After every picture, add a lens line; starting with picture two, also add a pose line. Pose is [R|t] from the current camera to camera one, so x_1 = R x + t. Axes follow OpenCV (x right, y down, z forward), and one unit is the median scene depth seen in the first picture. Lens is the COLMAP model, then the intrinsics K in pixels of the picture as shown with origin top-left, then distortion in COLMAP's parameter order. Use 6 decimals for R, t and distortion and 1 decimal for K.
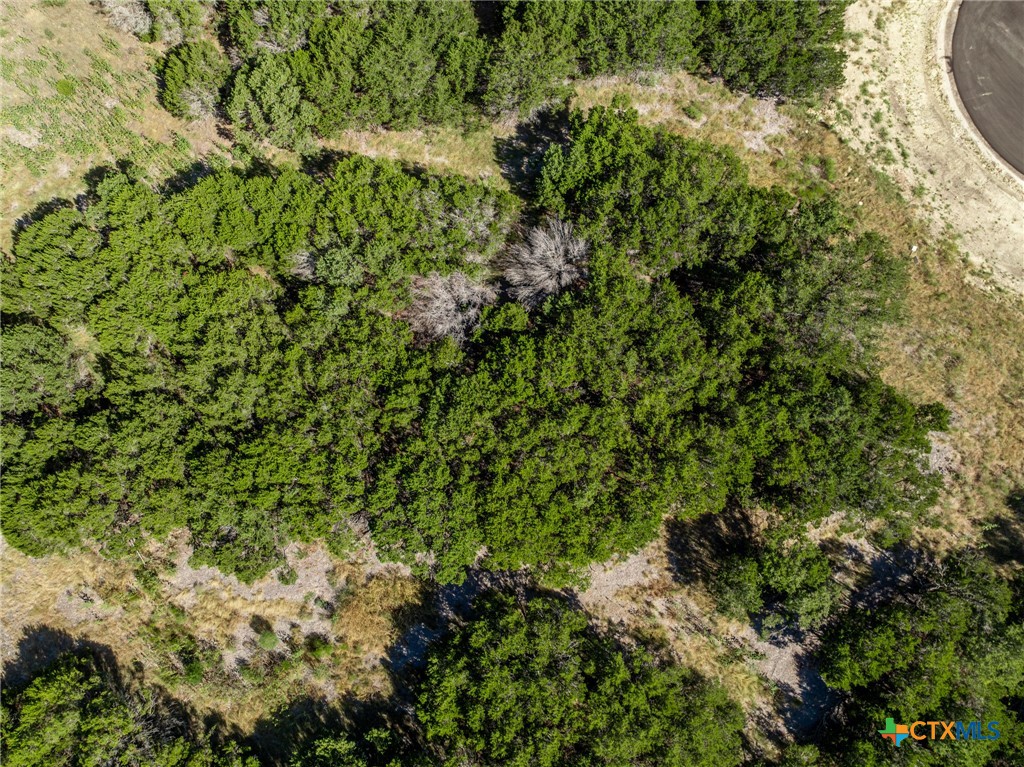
lens RADIAL K [[720.7, 0, 513.0], [0, 720.7, 377.9], [0, 0, 1]] dist [-0.032230, 0.021122]
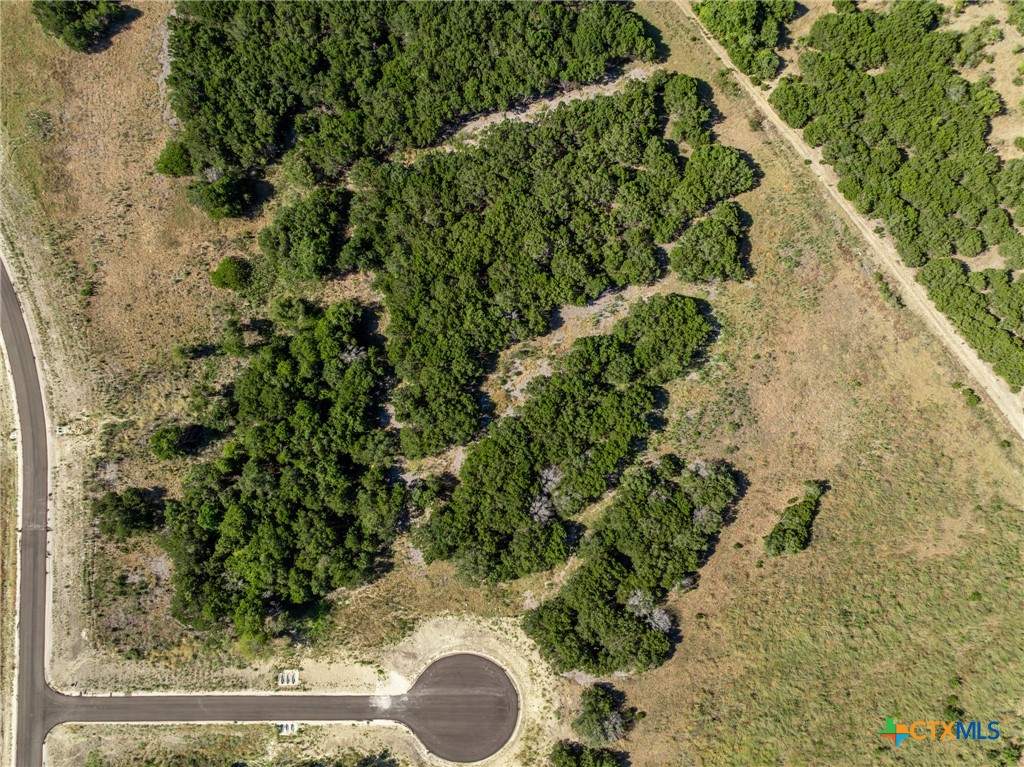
lens RADIAL K [[720.7, 0, 513.0], [0, 720.7, 377.9], [0, 0, 1]] dist [-0.032230, 0.021122]
pose [[-0.675675, 0.736637, -0.028801, -0.216850], [-0.718522, -0.649314, 0.249235, -0.507250], [0.164895, 0.189096, 0.968015, -2.333109]]
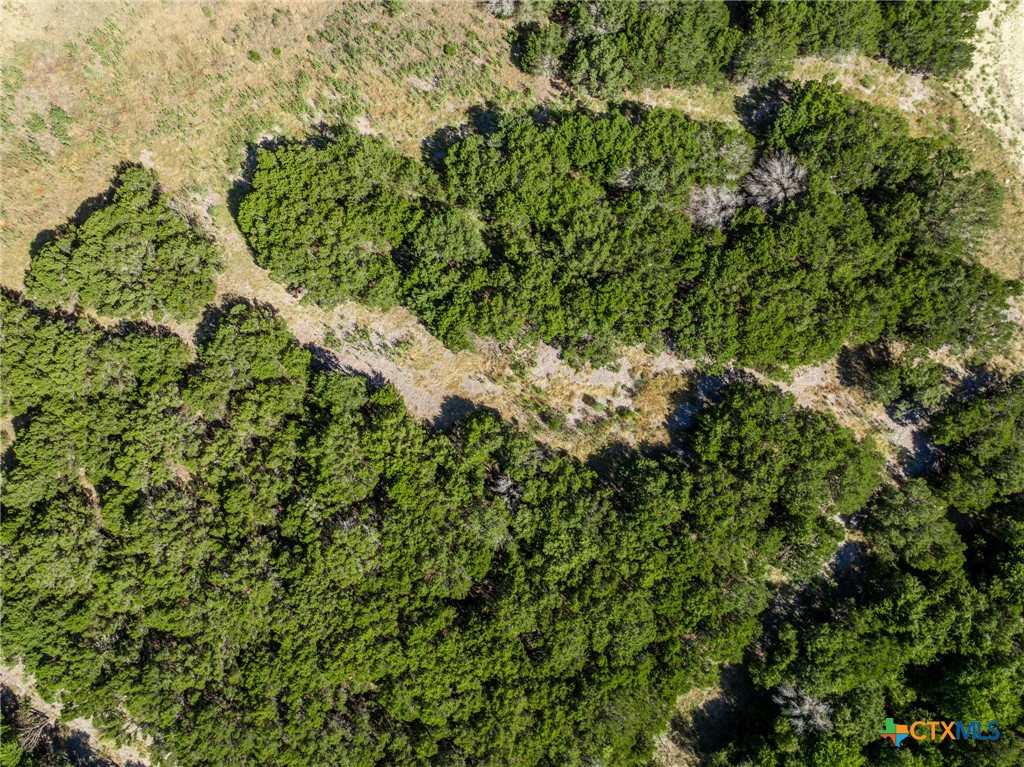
lens RADIAL K [[720.7, 0, 513.0], [0, 720.7, 377.9], [0, 0, 1]] dist [-0.032230, 0.021122]
pose [[0.999142, 0.039381, -0.012857, -0.502485], [-0.037797, 0.993627, 0.106190, 0.125100], [0.016957, -0.105613, 0.994263, -0.632103]]
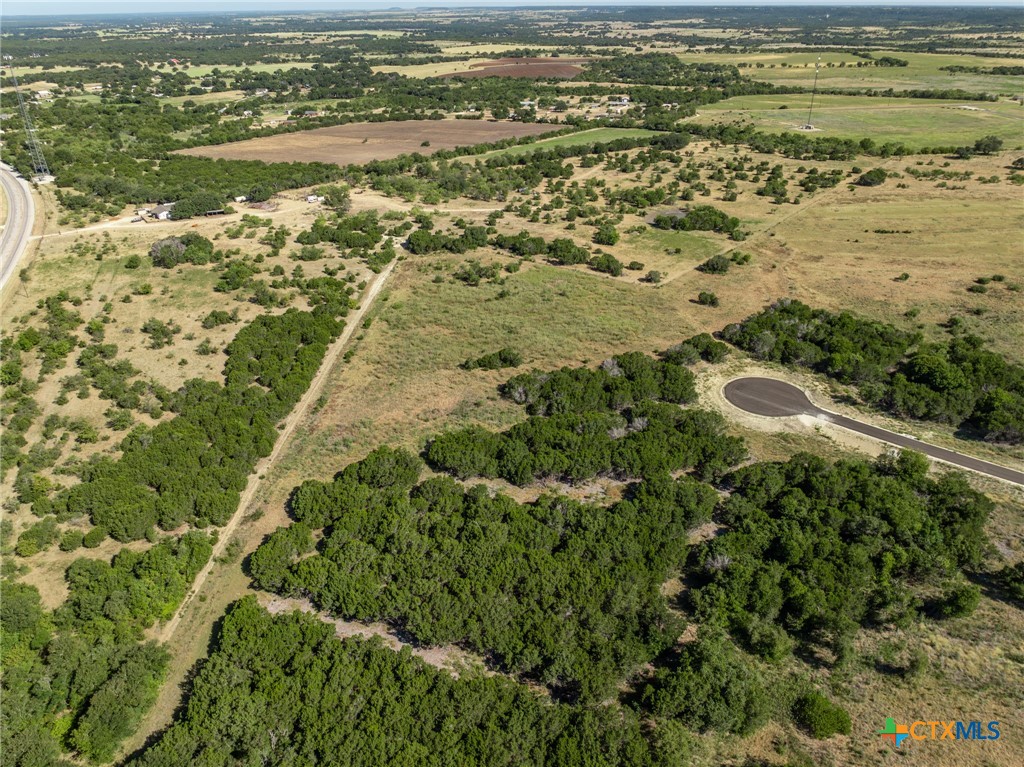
lens RADIAL K [[720.7, 0, 513.0], [0, 720.7, 377.9], [0, 0, 1]] dist [-0.032230, 0.021122]
pose [[0.993794, -0.065003, 0.090272, -1.019585], [0.110807, 0.650002, -0.751810, 2.677086], [-0.009807, 0.757147, 0.653171, -1.877089]]
